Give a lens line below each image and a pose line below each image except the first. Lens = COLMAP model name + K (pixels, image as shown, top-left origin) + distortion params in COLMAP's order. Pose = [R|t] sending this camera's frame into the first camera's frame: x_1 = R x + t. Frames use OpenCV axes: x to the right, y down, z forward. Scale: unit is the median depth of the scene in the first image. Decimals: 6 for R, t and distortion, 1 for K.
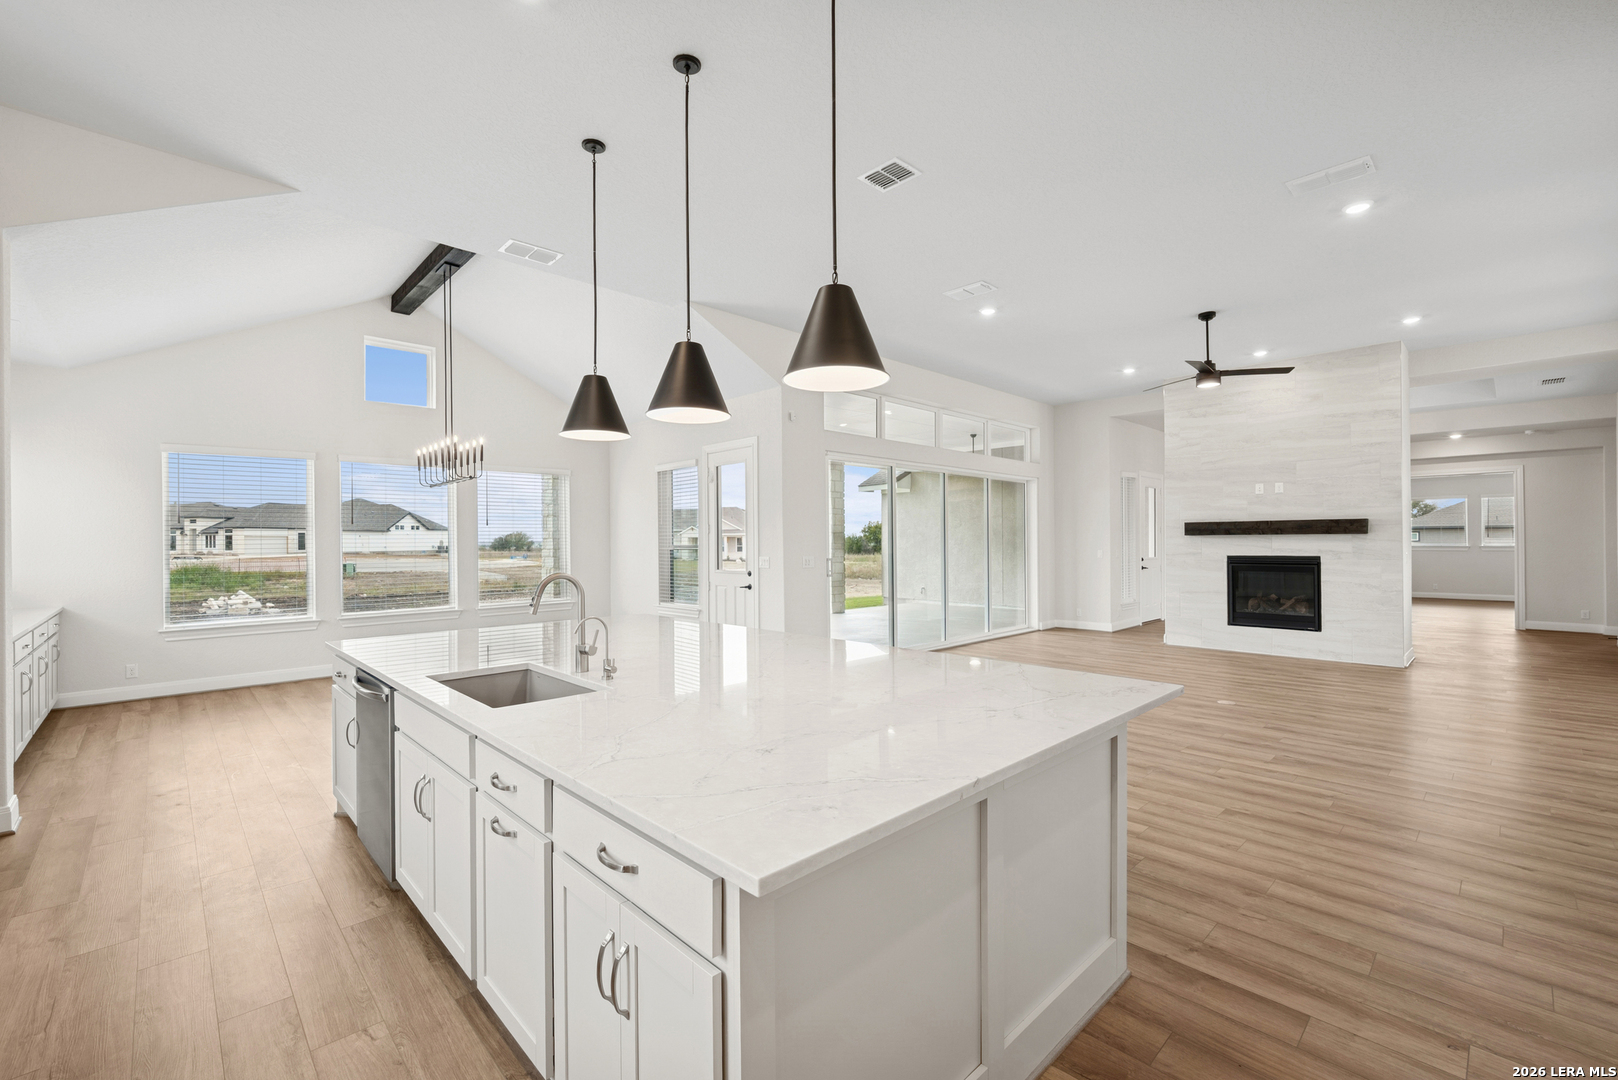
lens RADIAL K [[688.6, 0, 809.0], [0, 688.6, 540.0], [0, 0, 1]] dist [0.000325, 0.000062]
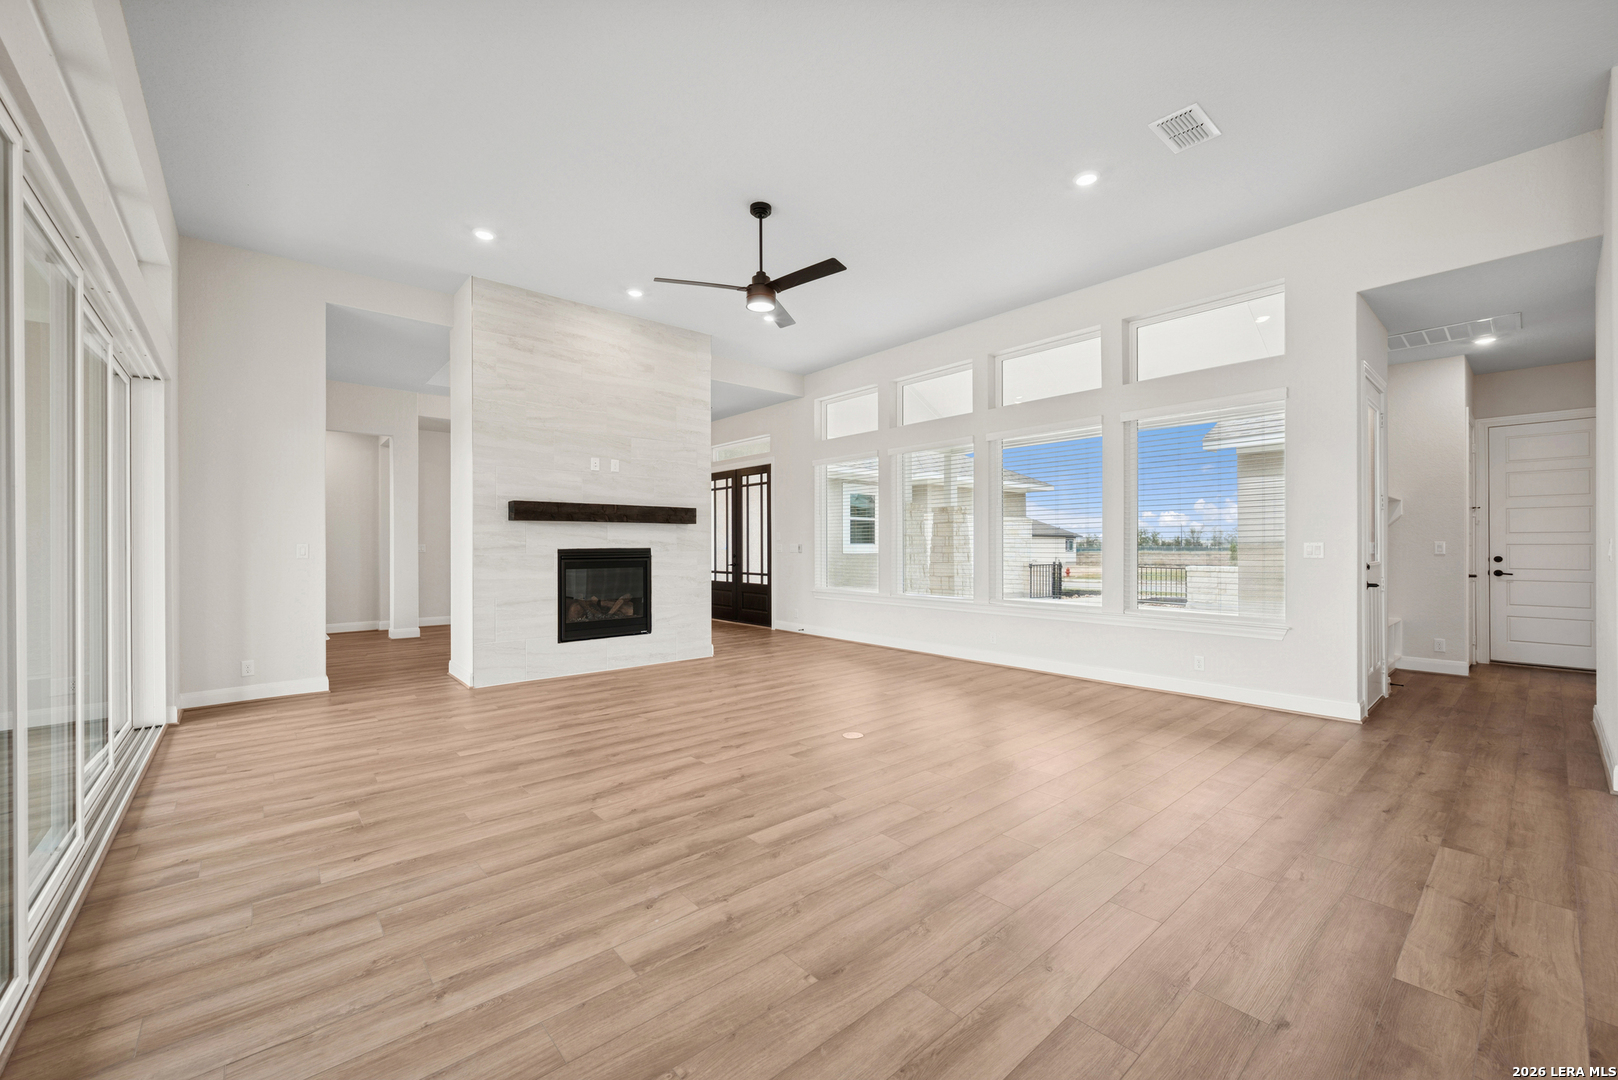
lens RADIAL K [[640.2, 0, 809.0], [0, 640.2, 540.0], [0, 0, 1]] dist [-0.000233, 0.000028]
pose [[0.047980, 0.011625, 0.998781, -0.072247], [-0.000620, 0.999932, -0.011609, 0.022677], [-0.998848, -0.000062, 0.047984, 0.757357]]
